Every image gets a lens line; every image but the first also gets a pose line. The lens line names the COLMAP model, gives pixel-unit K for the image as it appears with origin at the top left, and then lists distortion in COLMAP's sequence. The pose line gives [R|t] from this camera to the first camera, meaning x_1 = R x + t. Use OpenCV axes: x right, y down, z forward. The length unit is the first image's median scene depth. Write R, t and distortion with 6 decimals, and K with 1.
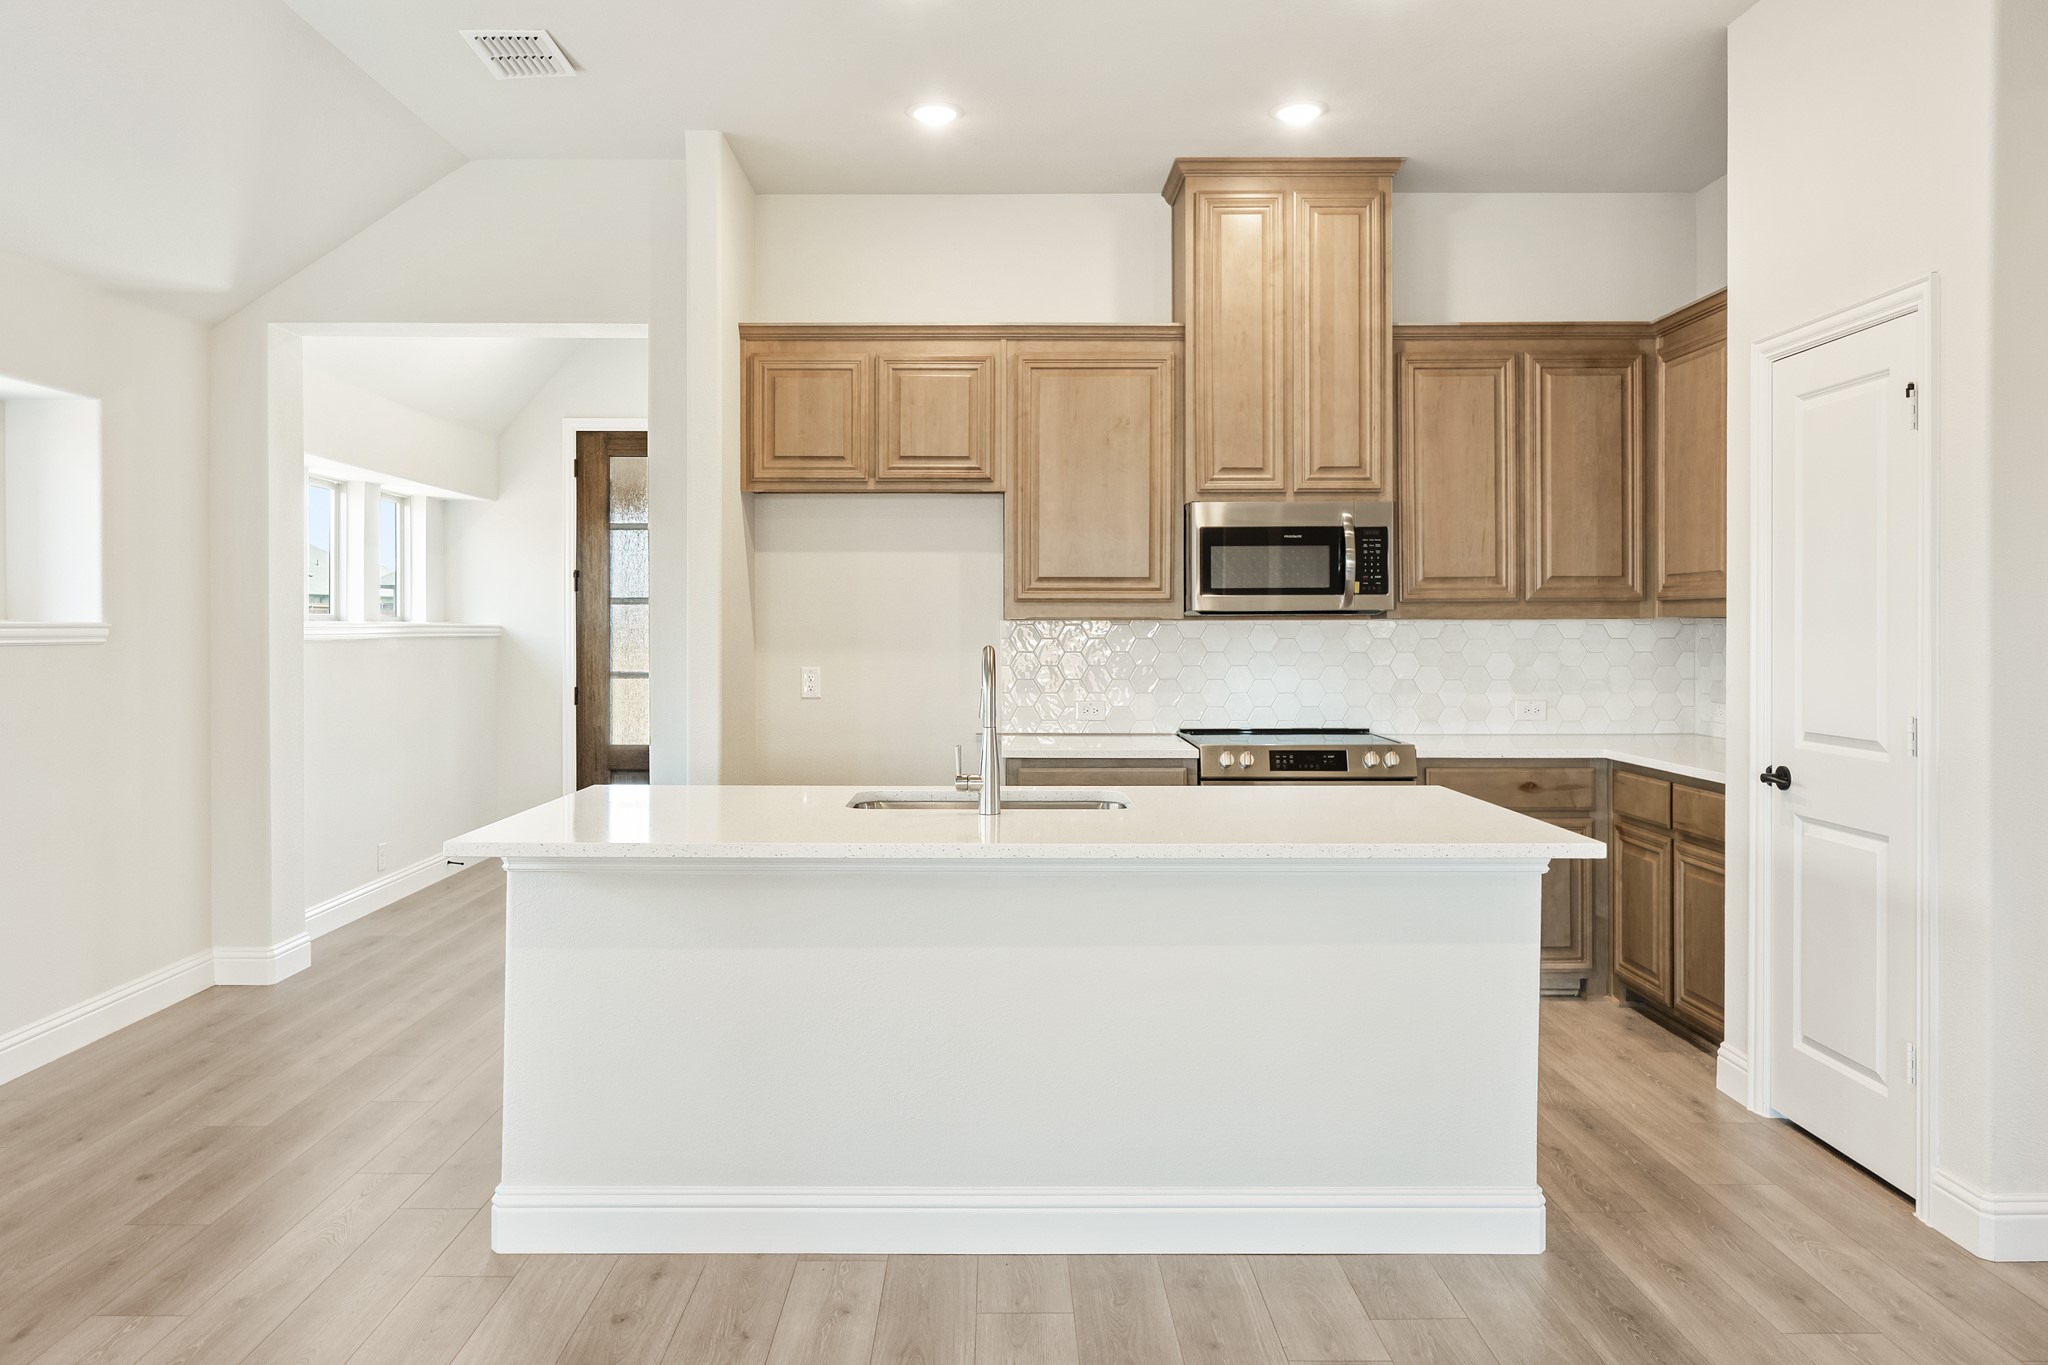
lens RADIAL K [[1353.2, 0, 981.0], [0, 1353.2, 645.9], [0, 0, 1]] dist [0.006444, -0.007110]
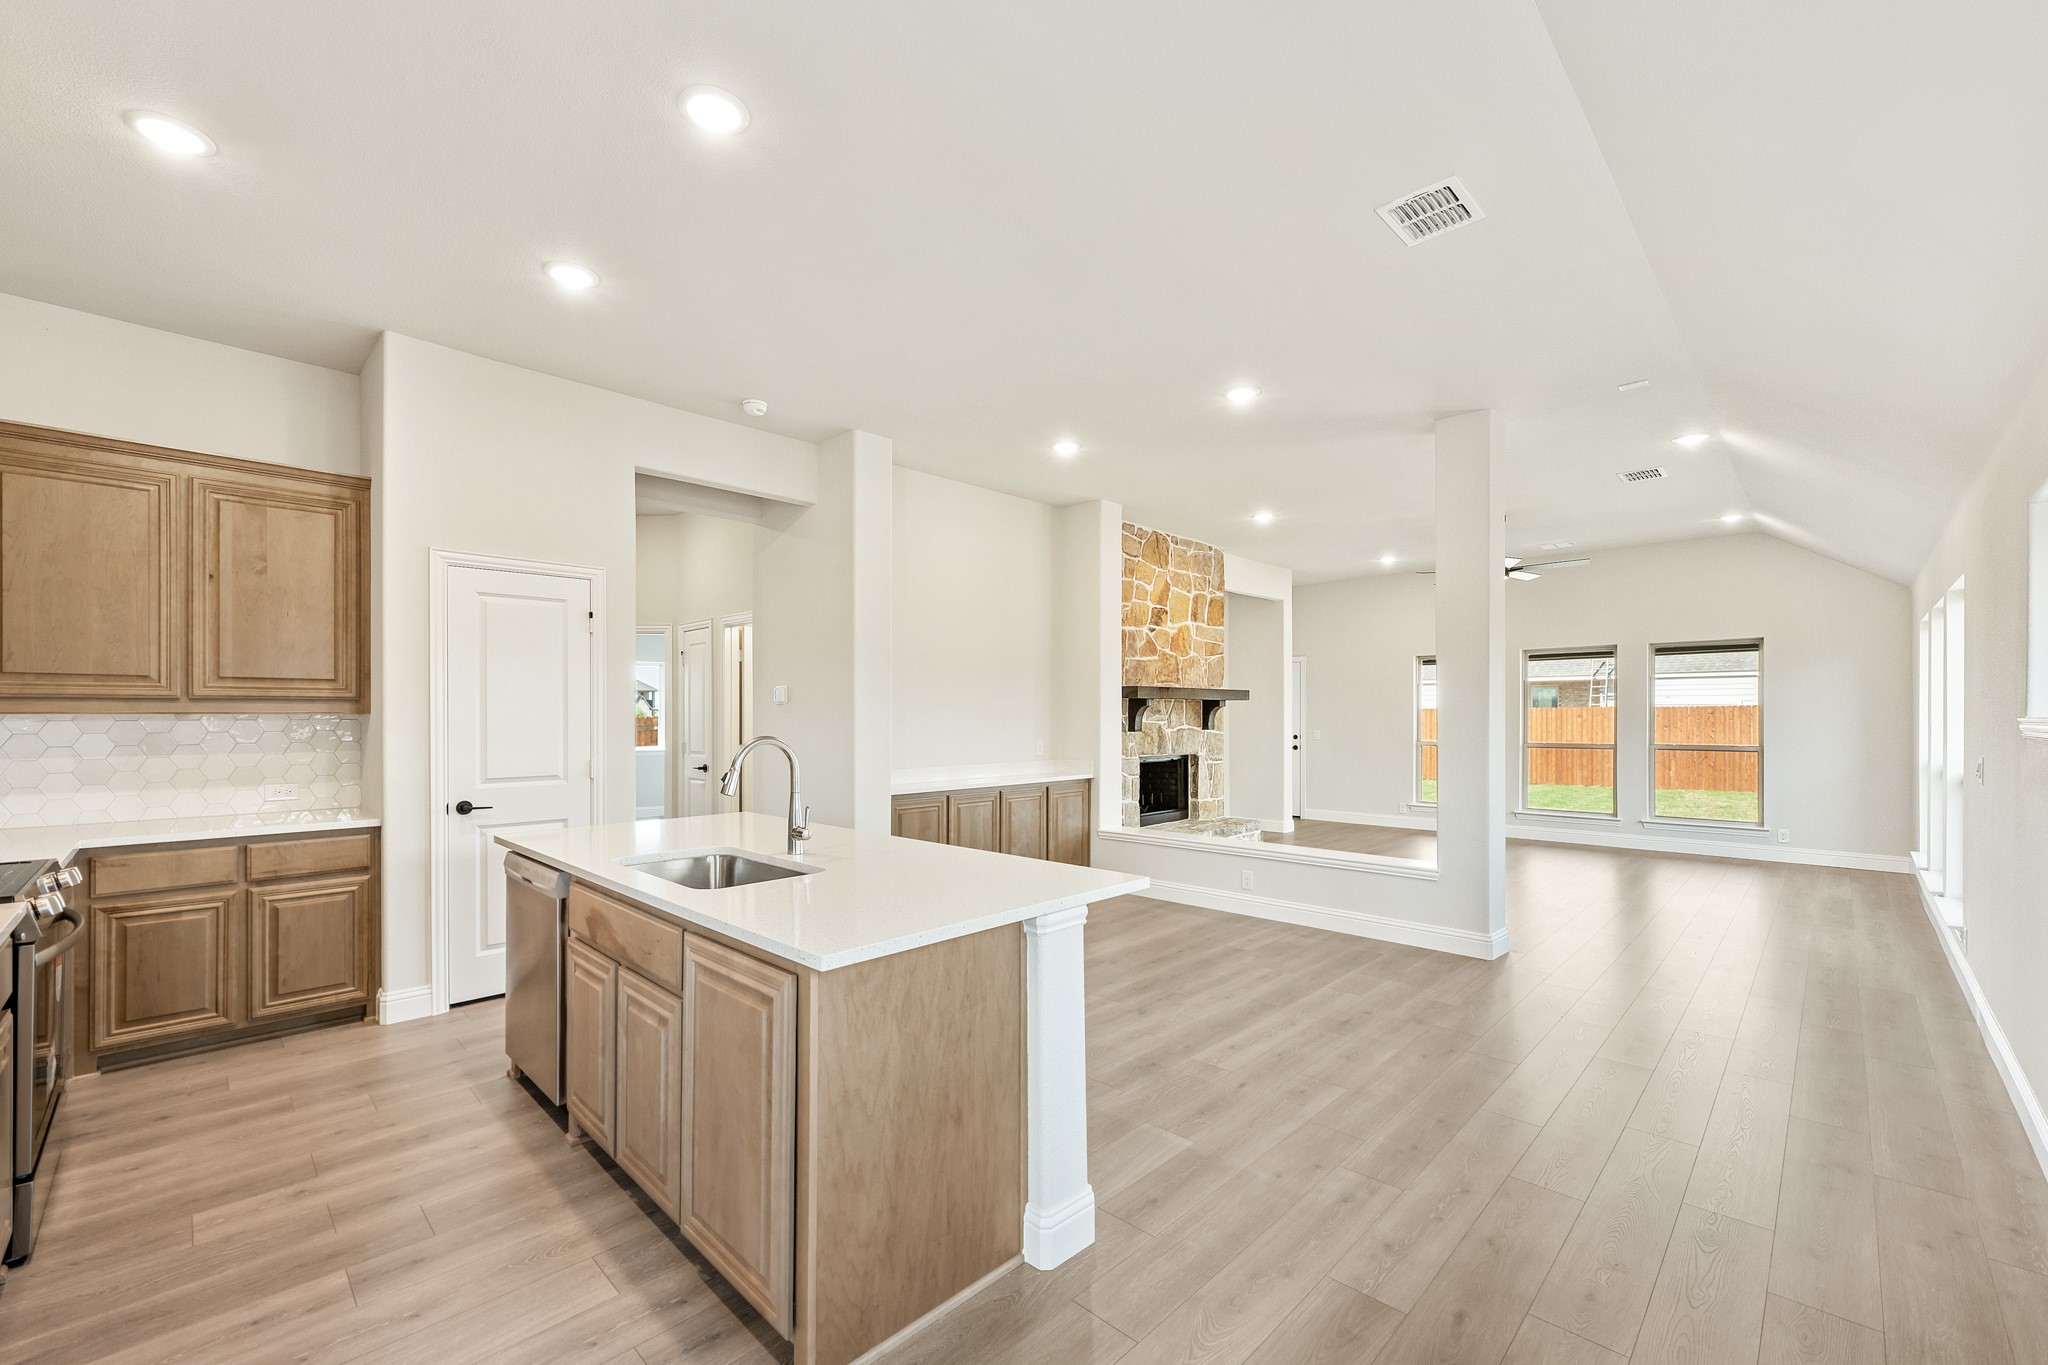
lens RADIAL K [[835.5, 0, 1048.7], [0, 835.5, 721.0], [0, 0, 1]] dist [0.004095, -0.001905]
pose [[-0.734987, -0.001630, 0.678079, -0.499302], [0.014609, 0.999727, 0.018238, -0.016416], [-0.677924, 0.023311, -0.734763, 0.926523]]
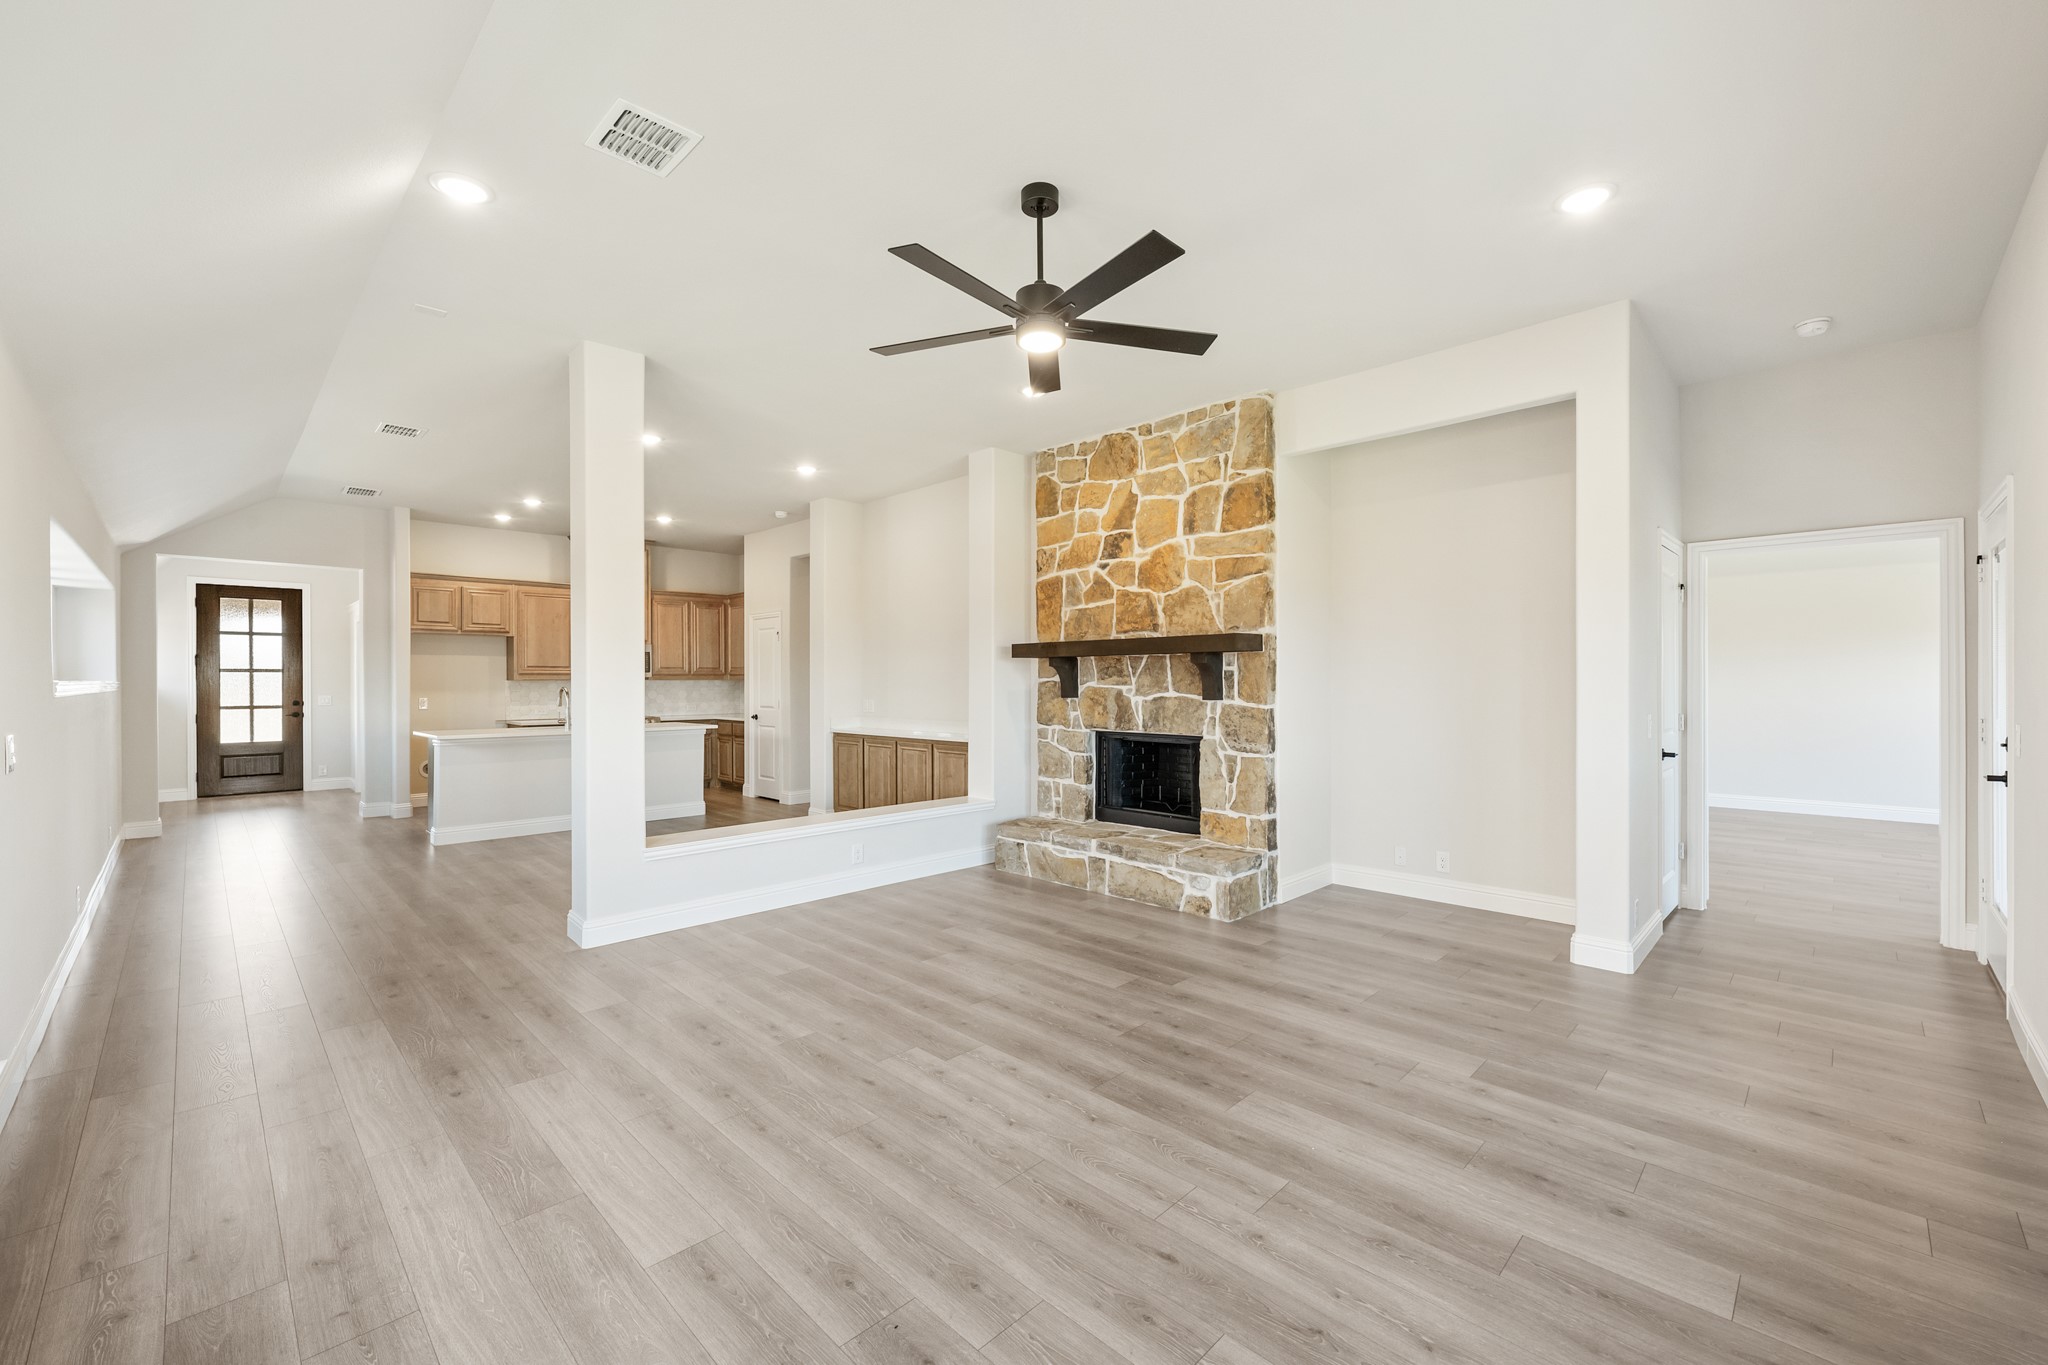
lens RADIAL K [[835.5, 0, 1022.7], [0, 835.5, 678.2], [0, 0, 1]] dist [0.004095, -0.001905]
pose [[0.701753, 0.000987, 0.712419, -0.515838], [0.015199, 0.999751, -0.016357, 0.022636], [-0.712258, 0.022306, 0.701563, -1.077137]]
